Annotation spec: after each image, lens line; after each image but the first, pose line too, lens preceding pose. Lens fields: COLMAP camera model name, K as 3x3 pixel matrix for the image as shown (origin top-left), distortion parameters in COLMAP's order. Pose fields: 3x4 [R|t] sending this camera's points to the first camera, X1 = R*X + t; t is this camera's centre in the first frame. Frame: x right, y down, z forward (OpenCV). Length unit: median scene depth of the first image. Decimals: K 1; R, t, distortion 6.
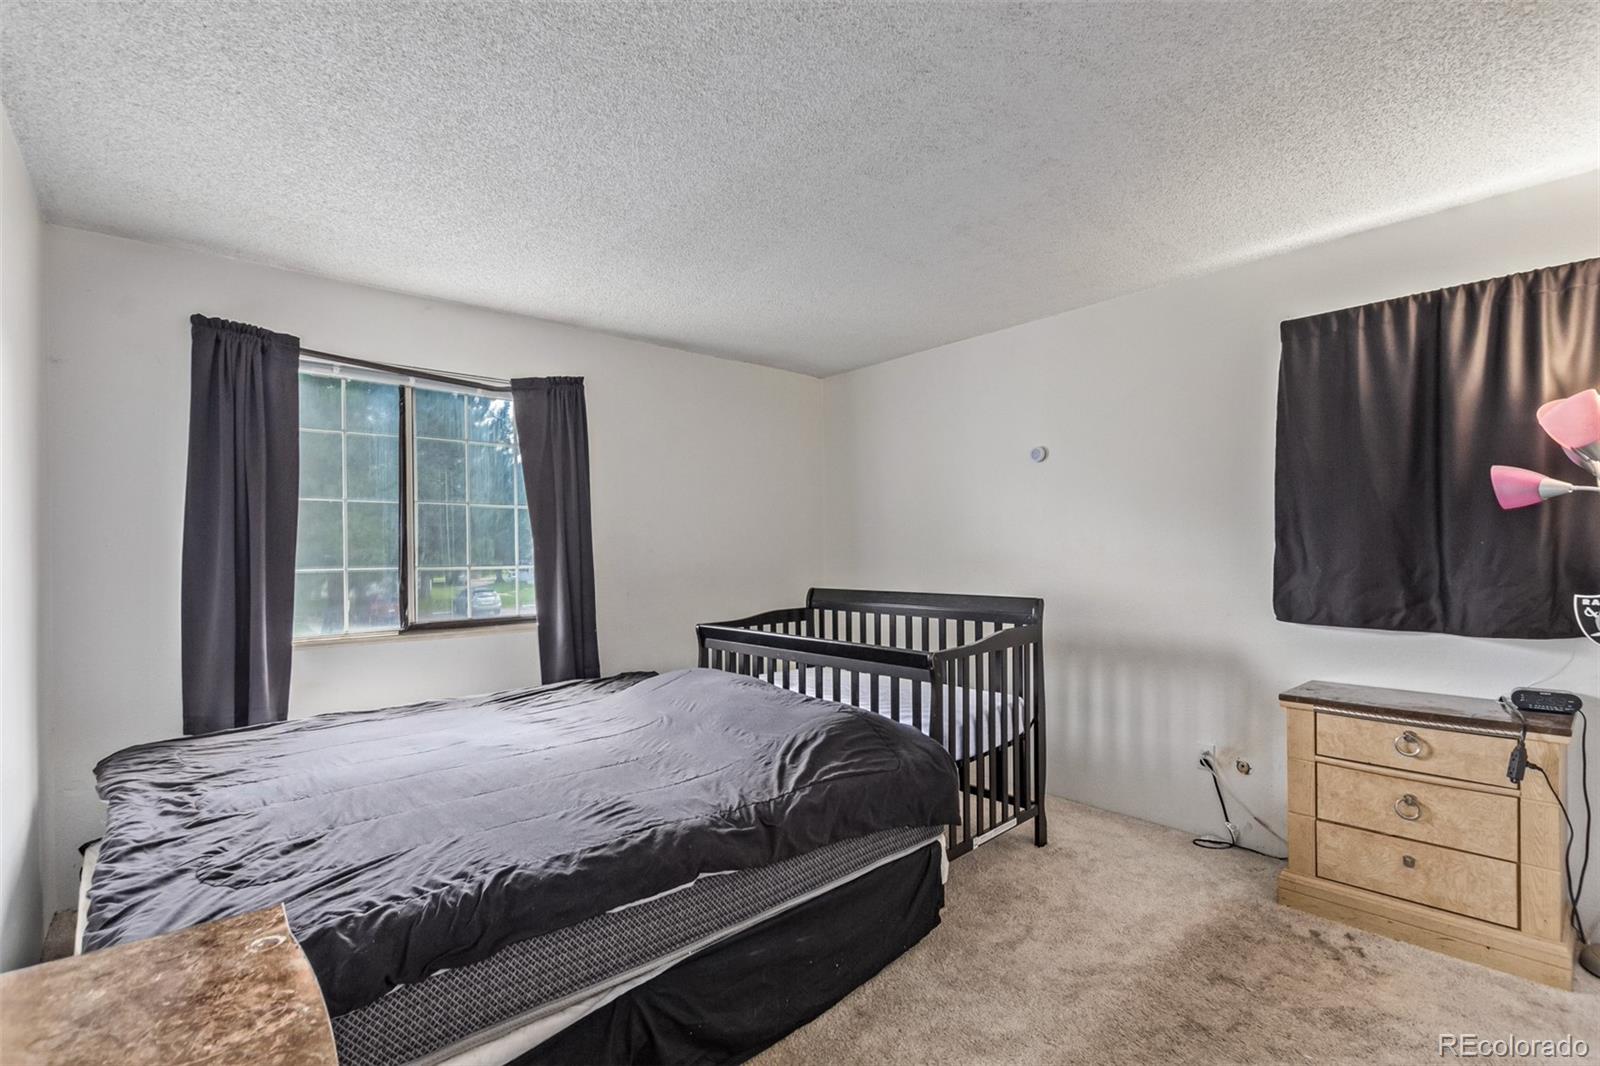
lens RADIAL K [[744.8, 0, 791.6], [0, 744.8, 544.7], [0, 0, 1]] dist [0.010531, -0.004718]
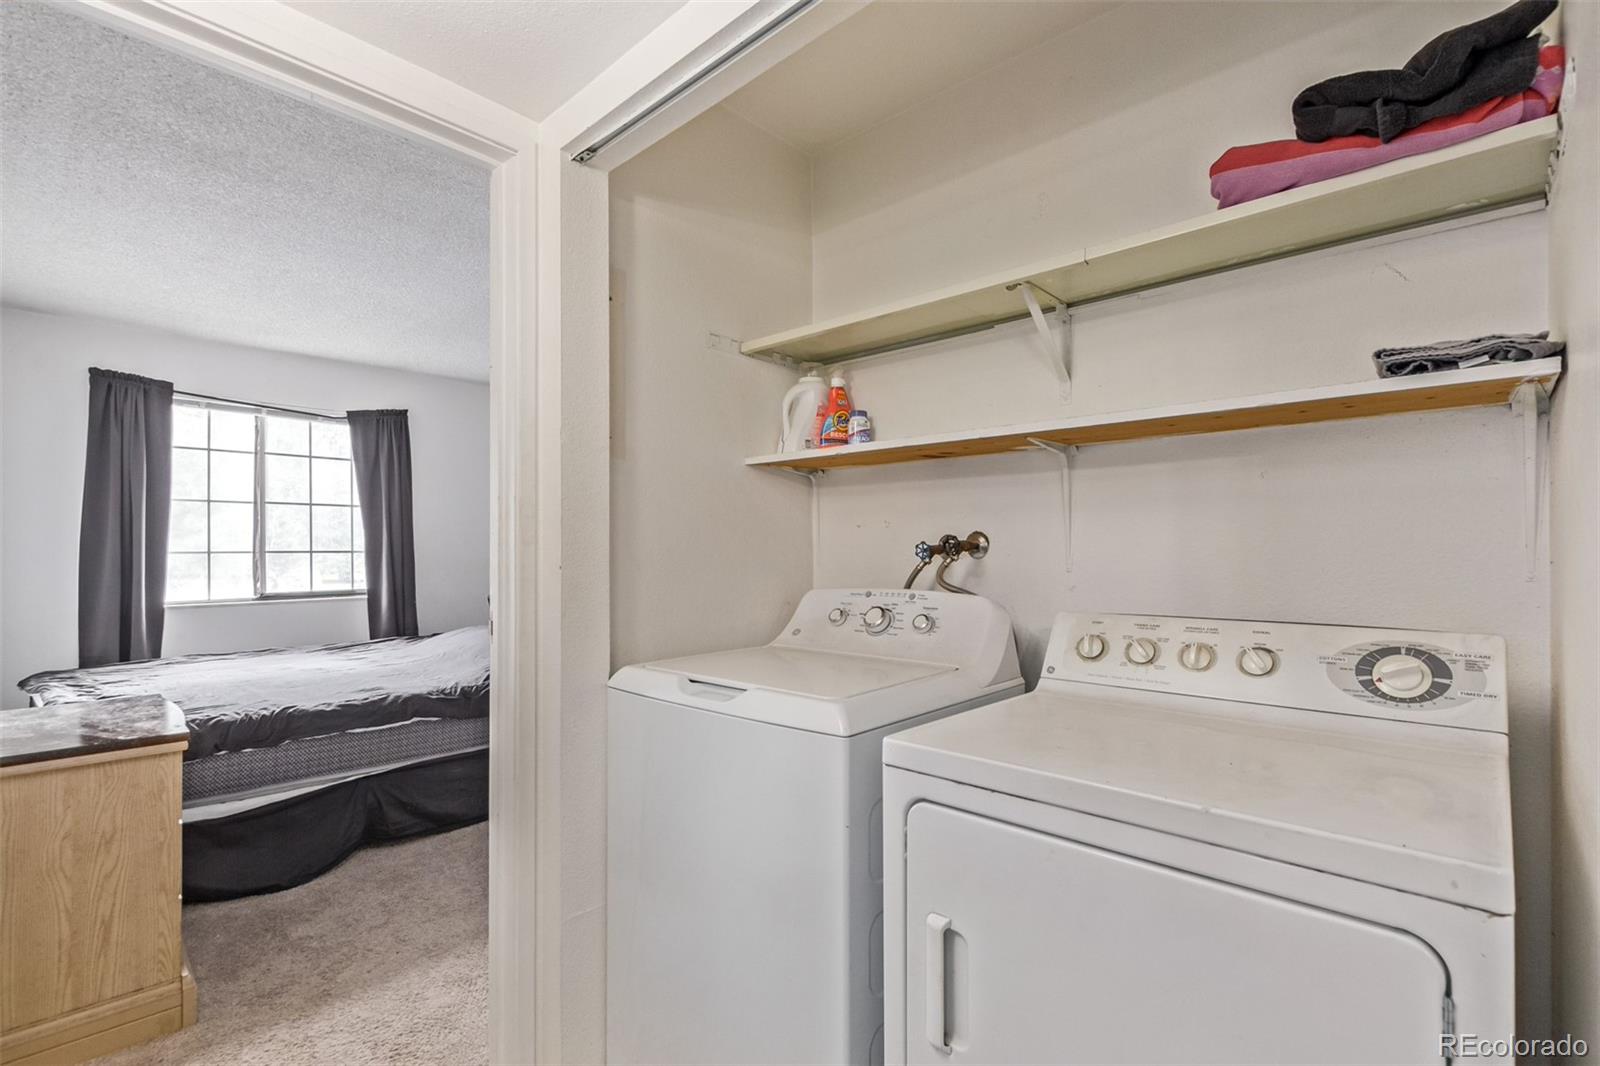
lens RADIAL K [[744.8, 0, 801.1], [0, 744.8, 542.2], [0, 0, 1]] dist [0.010531, -0.004718]
pose [[0.993188, 0.009690, 0.116123, 0.360423], [-0.009285, 0.999949, -0.004023, 0.012274], [-0.116156, 0.002918, 0.993227, -0.544464]]
